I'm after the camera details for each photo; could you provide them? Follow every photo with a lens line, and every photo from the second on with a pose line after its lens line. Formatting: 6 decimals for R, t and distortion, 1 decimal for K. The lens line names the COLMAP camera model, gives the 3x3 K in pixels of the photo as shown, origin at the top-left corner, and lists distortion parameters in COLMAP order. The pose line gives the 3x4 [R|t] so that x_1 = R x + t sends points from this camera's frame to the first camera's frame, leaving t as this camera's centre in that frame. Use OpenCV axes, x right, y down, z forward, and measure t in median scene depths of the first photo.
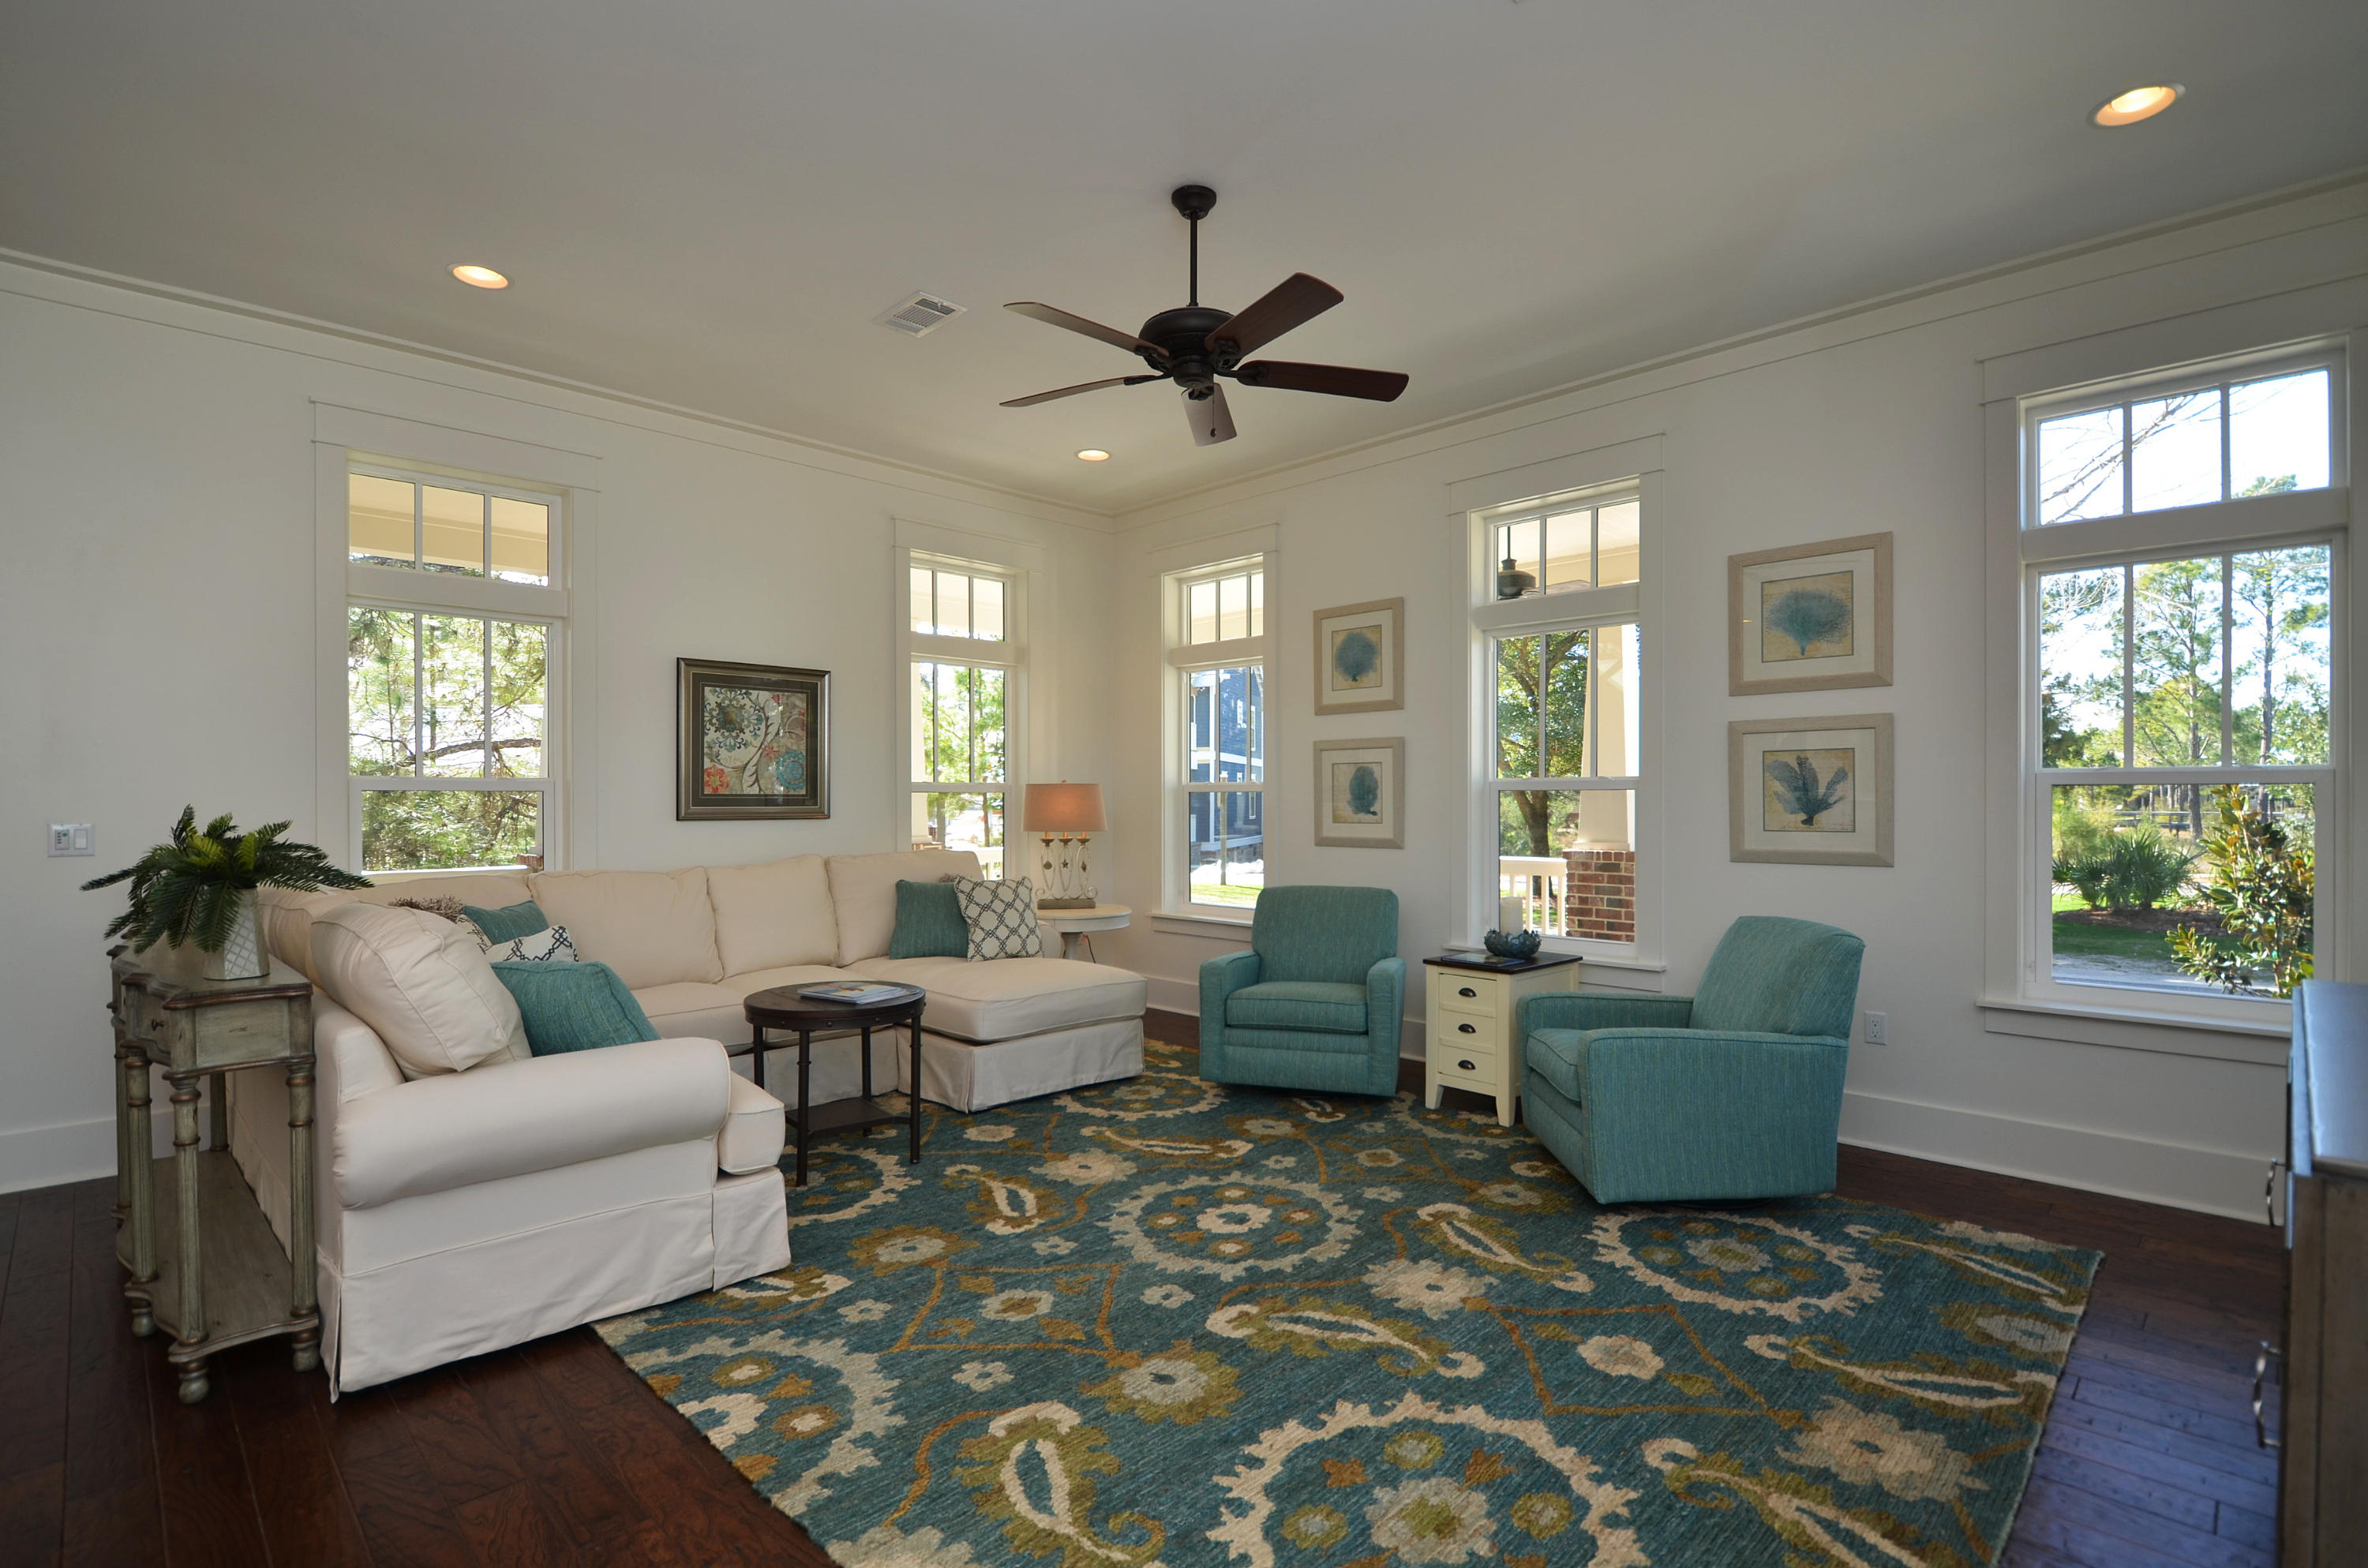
lens RADIAL K [[1114.2, 0, 1166.4], [0, 1114.2, 802.0], [0, 0, 1]] dist [0.000680, -0.009102]
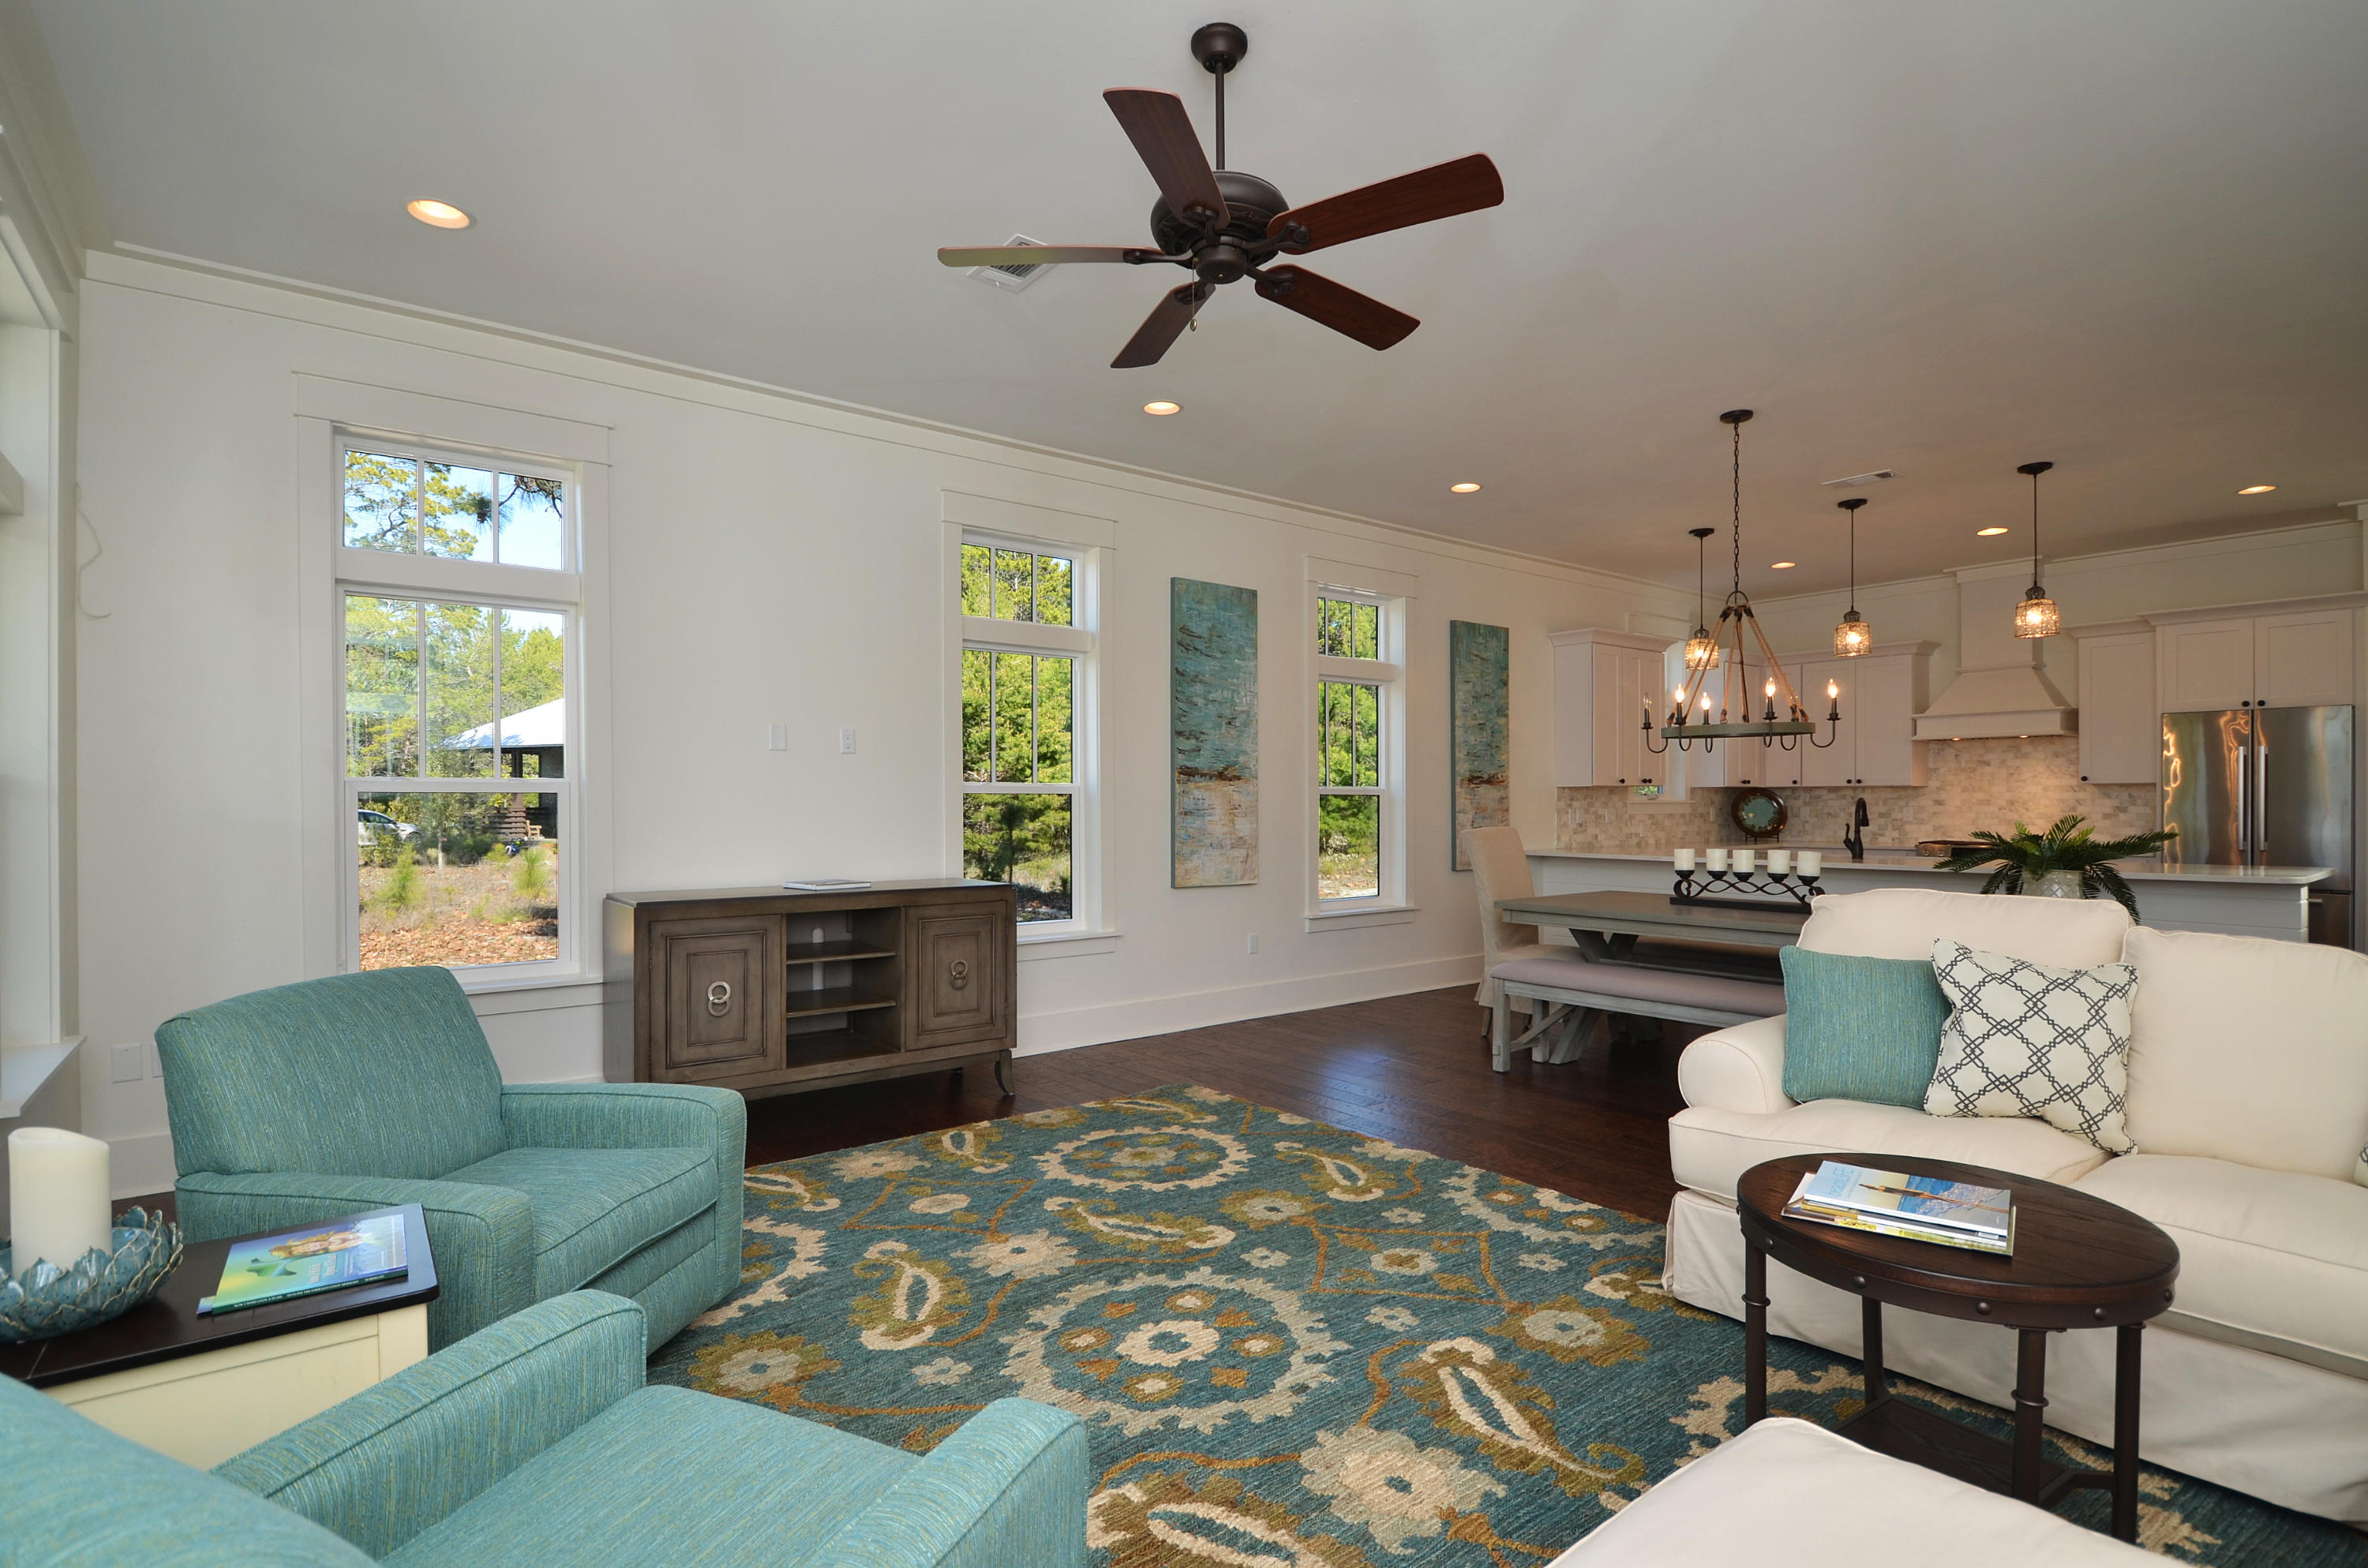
lens RADIAL K [[1114.2, 0, 1166.4], [0, 1114.2, 802.0], [0, 0, 1]] dist [0.000680, -0.009102]
pose [[-0.992058, 0.003999, 0.125715, -0.031749], [0.004374, 0.999987, 0.002704, -0.002512], [-0.125702, 0.003232, -0.992063, 1.577672]]
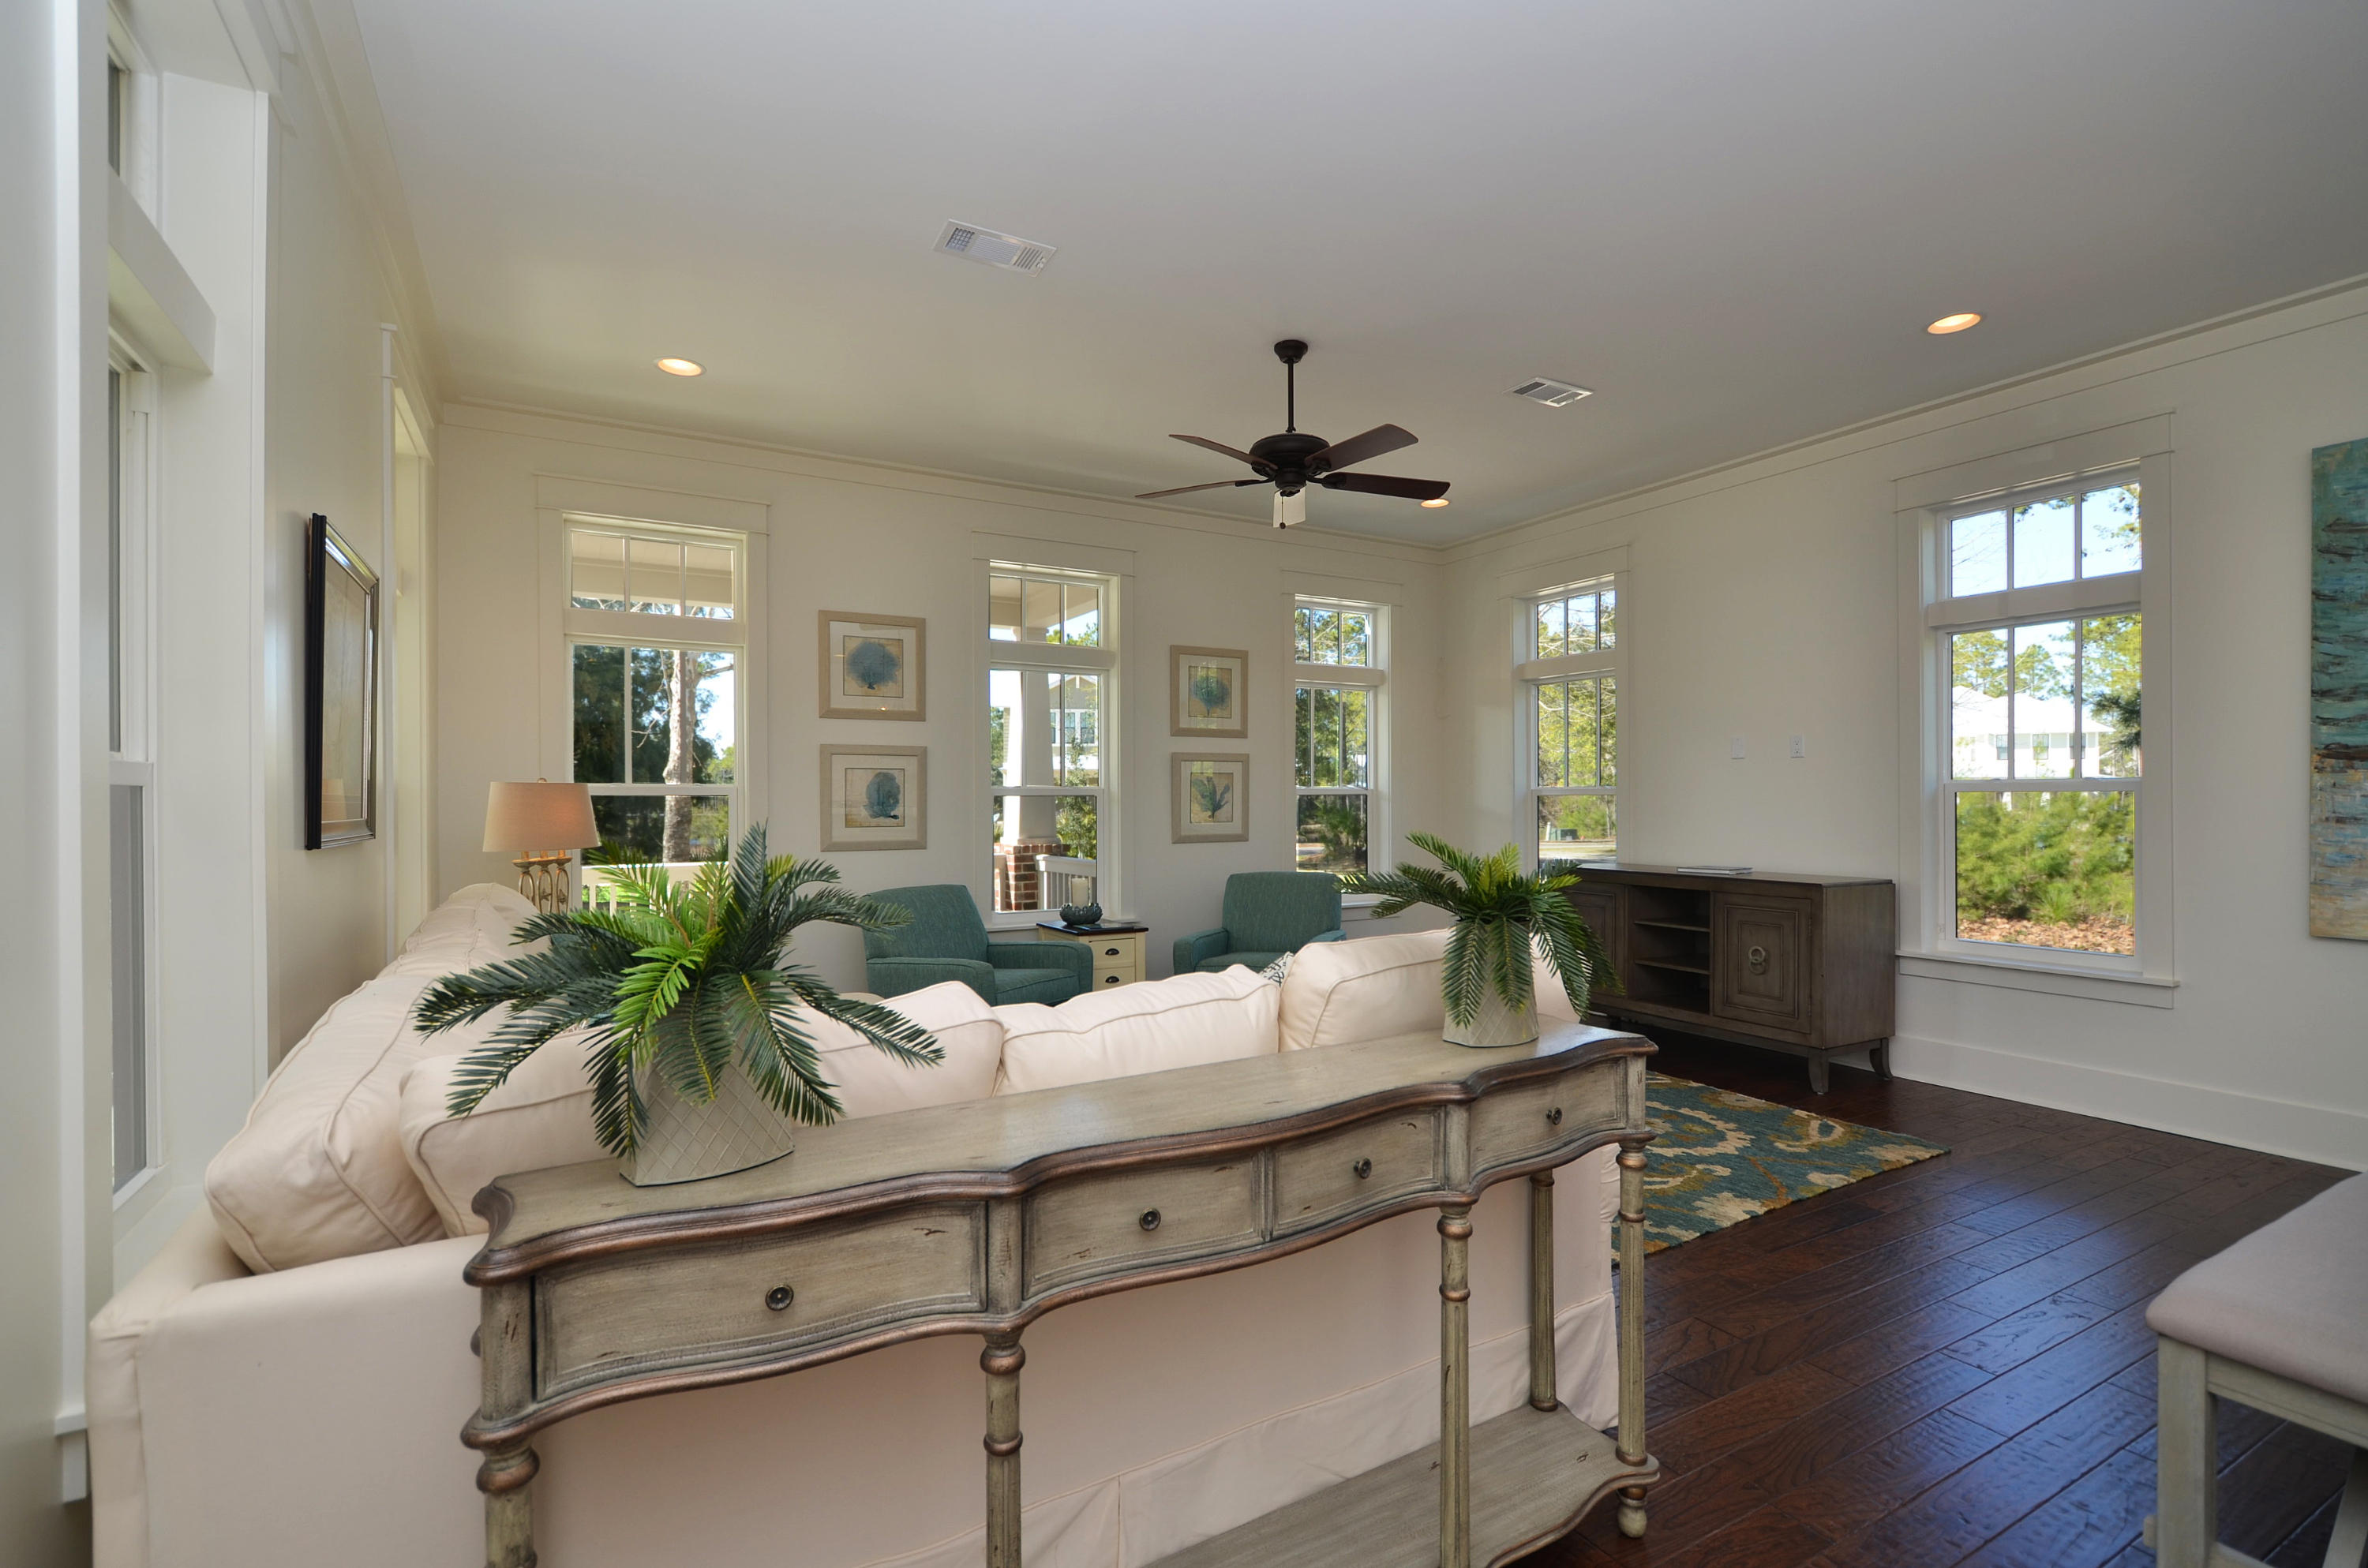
lens RADIAL K [[1065.0, 0, 1200.2], [0, 1065.0, 818.6], [0, 0, 1]] dist [-0.001265, -0.000154]
pose [[0.246558, -0.016422, 0.968989, -1.074193], [0.005452, 0.999864, 0.015558, -0.003428], [-0.969113, 0.001447, 0.246614, 0.697655]]
